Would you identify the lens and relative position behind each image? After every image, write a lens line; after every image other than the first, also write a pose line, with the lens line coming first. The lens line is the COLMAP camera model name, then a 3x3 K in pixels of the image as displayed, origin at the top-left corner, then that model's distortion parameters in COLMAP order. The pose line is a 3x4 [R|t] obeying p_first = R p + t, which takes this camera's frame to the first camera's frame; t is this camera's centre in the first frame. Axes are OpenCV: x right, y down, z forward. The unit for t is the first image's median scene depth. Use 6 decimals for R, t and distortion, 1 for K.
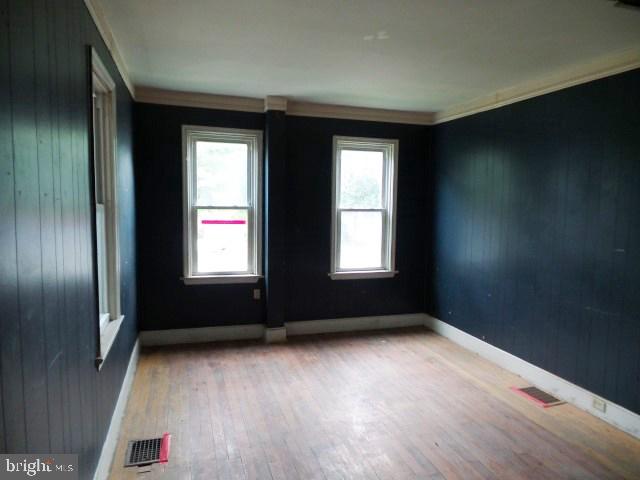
lens RADIAL K [[443.0, 0, 321.5], [0, 443.0, 242.6], [0, 0, 1]] dist [0.002221, 0.001359]
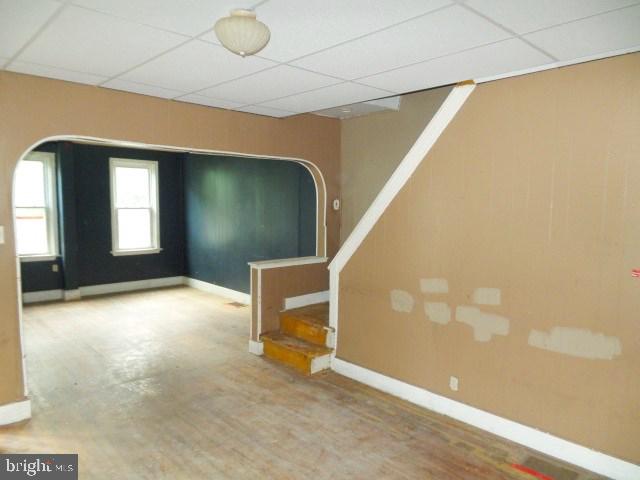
lens RADIAL K [[443.0, 0, 321.5], [0, 443.0, 242.6], [0, 0, 1]] dist [0.002221, 0.001359]
pose [[0.895902, -0.049021, 0.441539, -0.006114], [0.048533, 0.998745, 0.012408, 0.057704], [-0.441593, 0.010312, 0.897156, -0.639605]]
